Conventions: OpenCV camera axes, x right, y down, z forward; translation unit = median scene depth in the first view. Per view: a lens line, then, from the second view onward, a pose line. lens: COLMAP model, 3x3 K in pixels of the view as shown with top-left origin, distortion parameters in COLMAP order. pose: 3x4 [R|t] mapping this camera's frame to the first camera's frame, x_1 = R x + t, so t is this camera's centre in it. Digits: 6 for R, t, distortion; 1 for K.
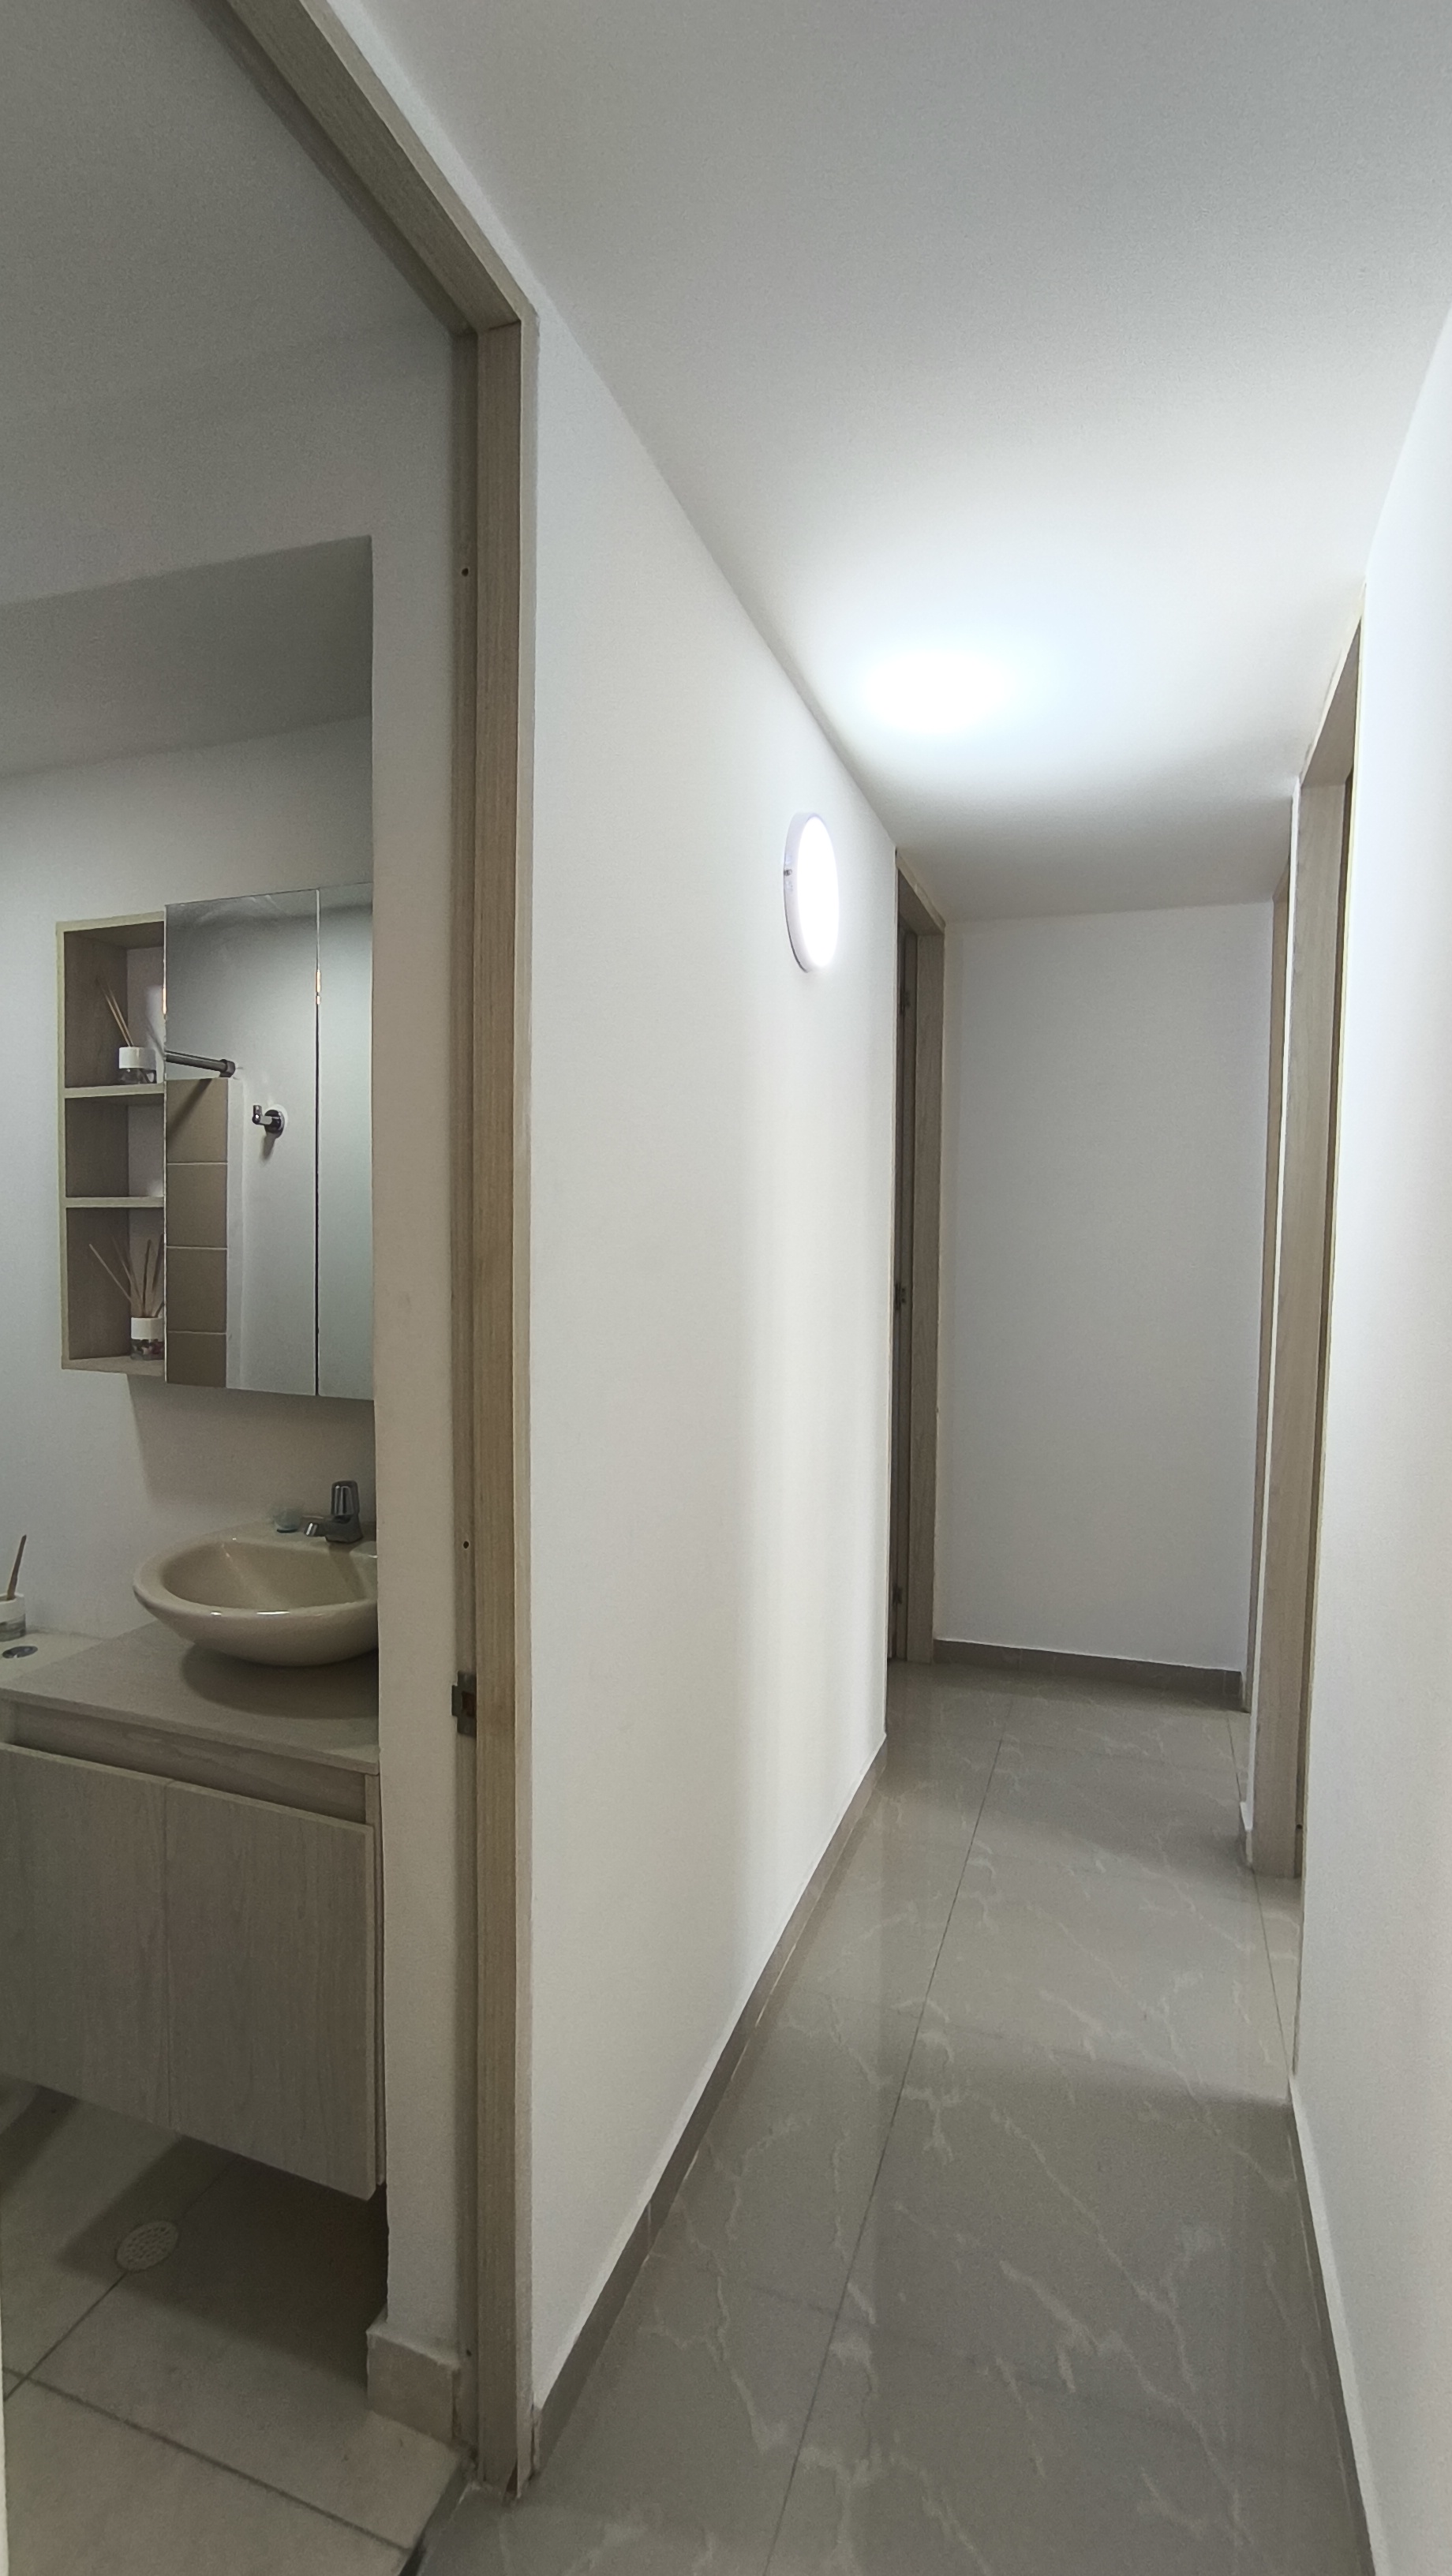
lens RADIAL K [[1187.1, 0, 713.5], [0, 1187.1, 1280.6], [0, 0, 1]] dist [-0.003928, 0.000575]
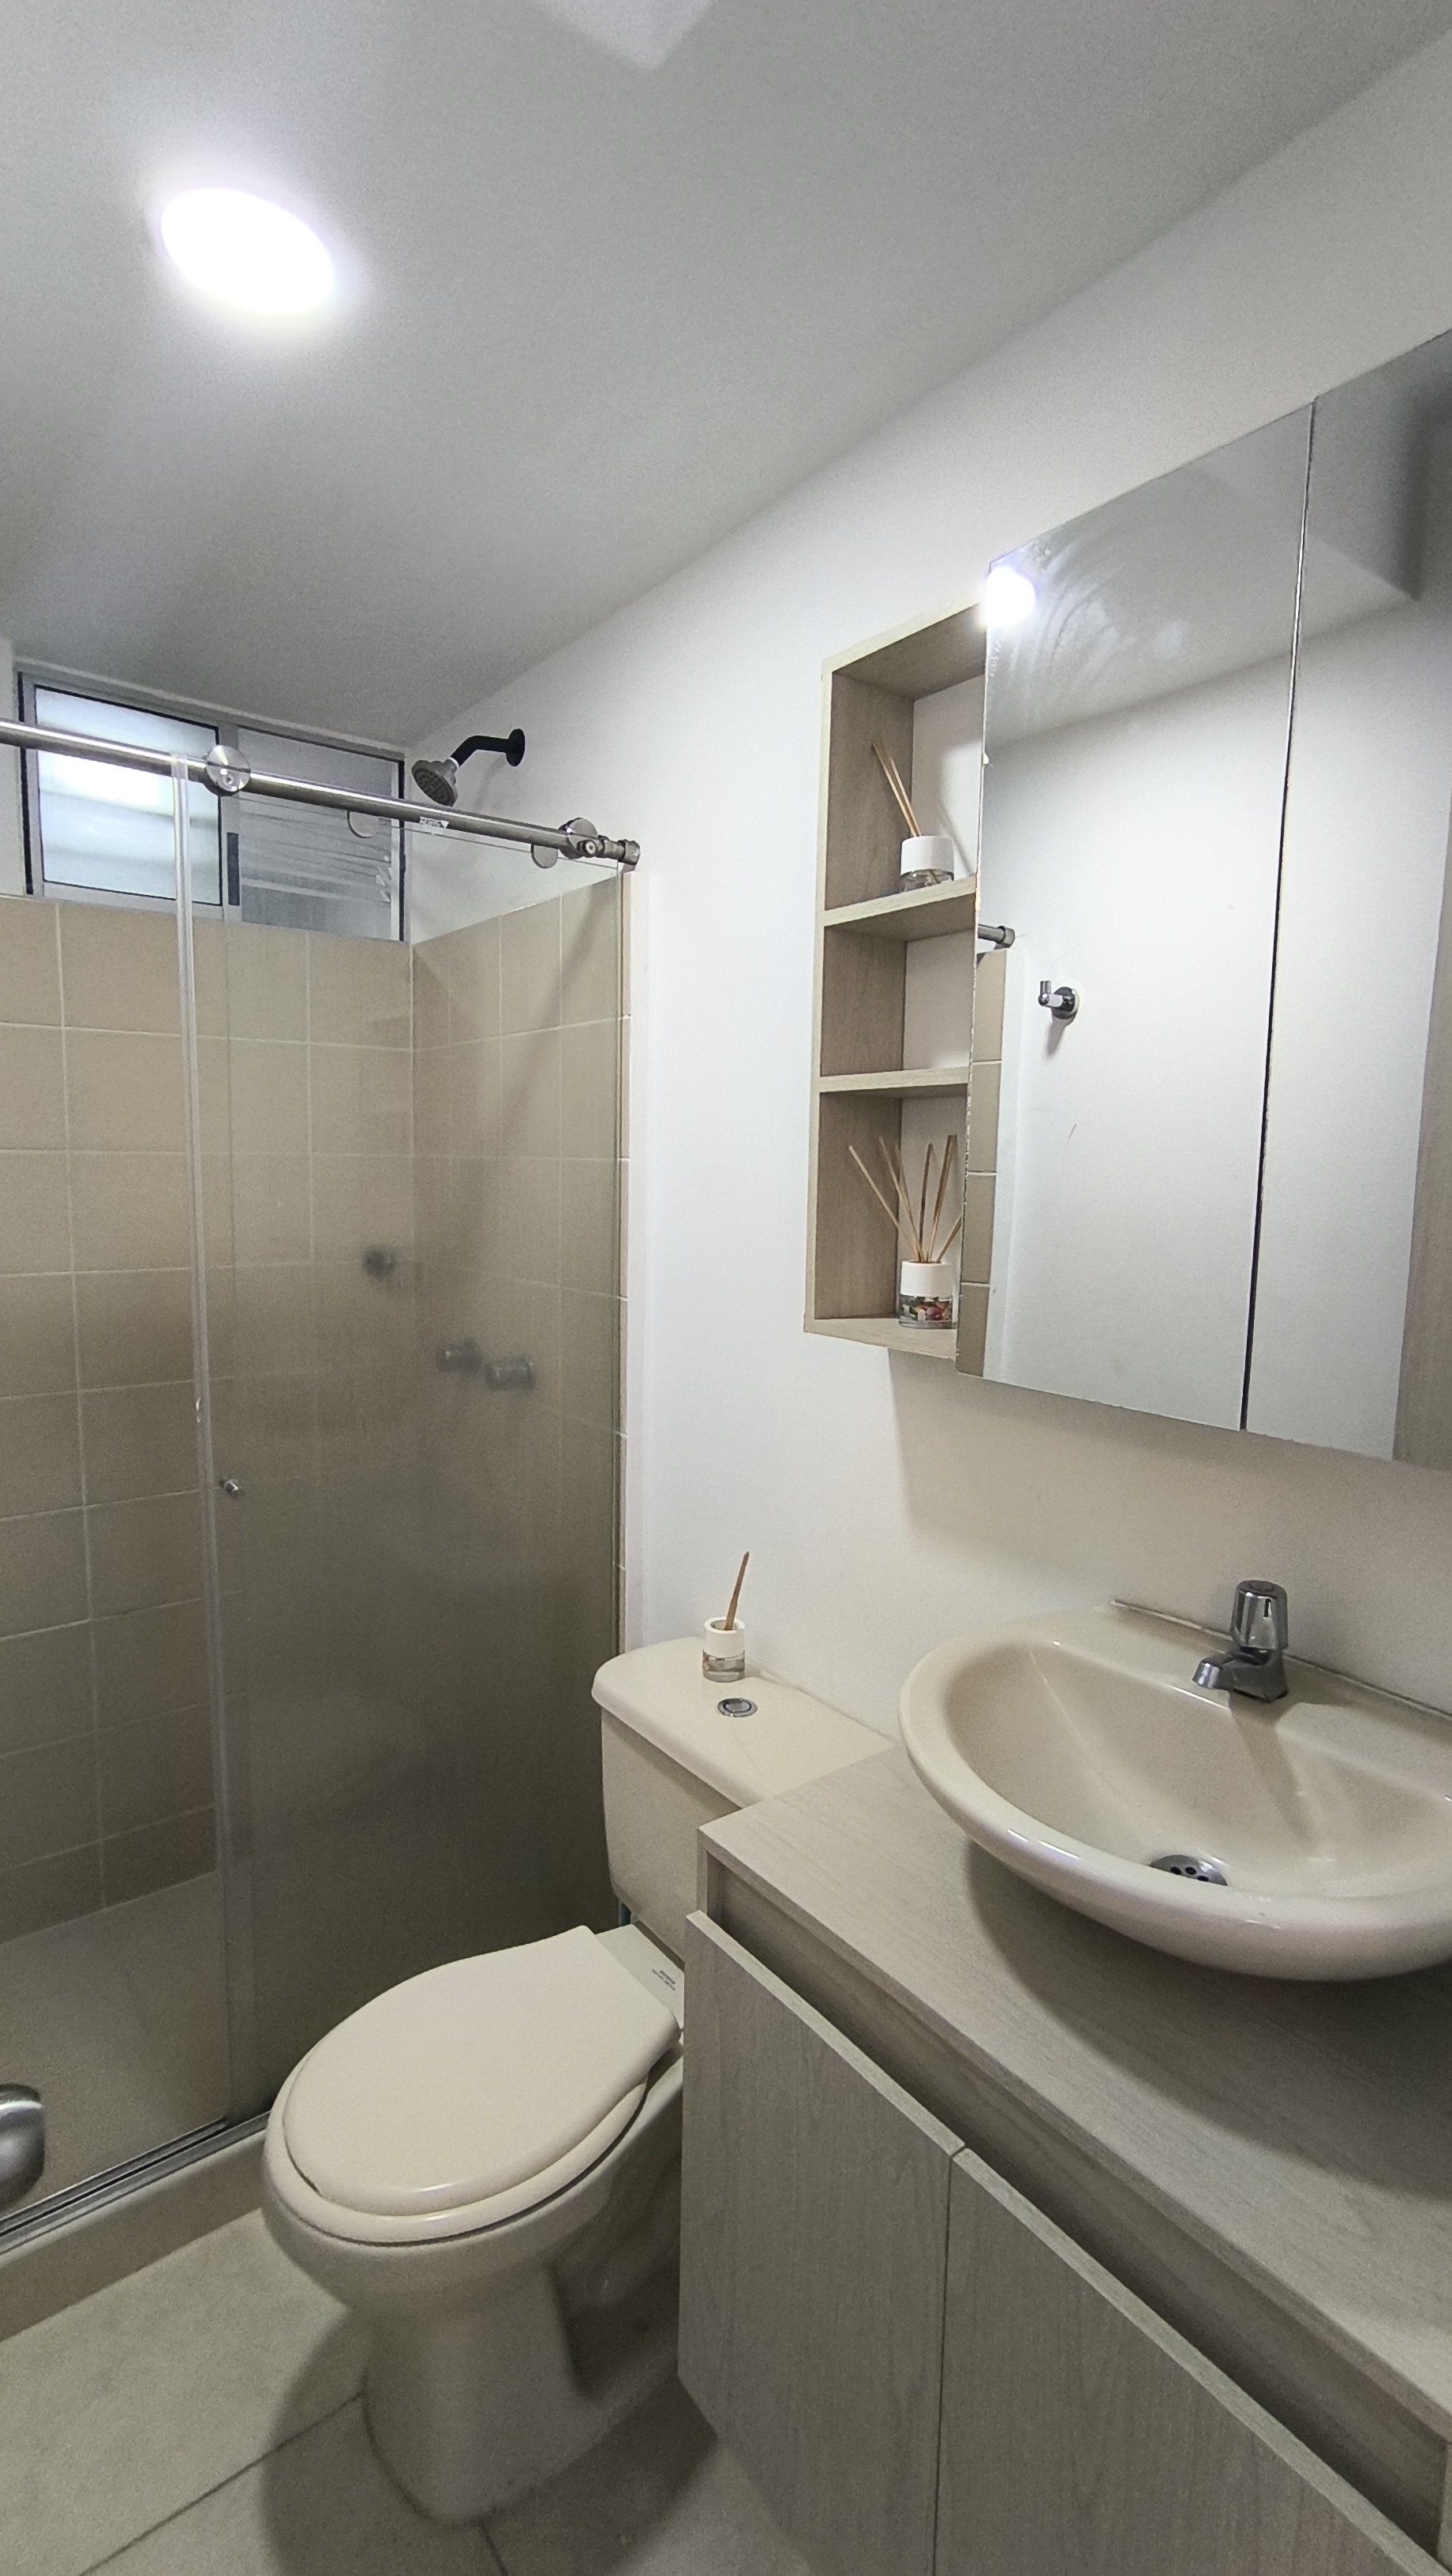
lens RADIAL K [[1187.1, 0, 724.4], [0, 1187.1, 1290.9], [0, 0, 1]] dist [-0.003928, 0.000575]
pose [[0.846358, 0.062521, -0.528932, -0.228400], [-0.036030, 0.997532, 0.060258, 0.012010], [0.531394, -0.031942, 0.846522, 0.397901]]
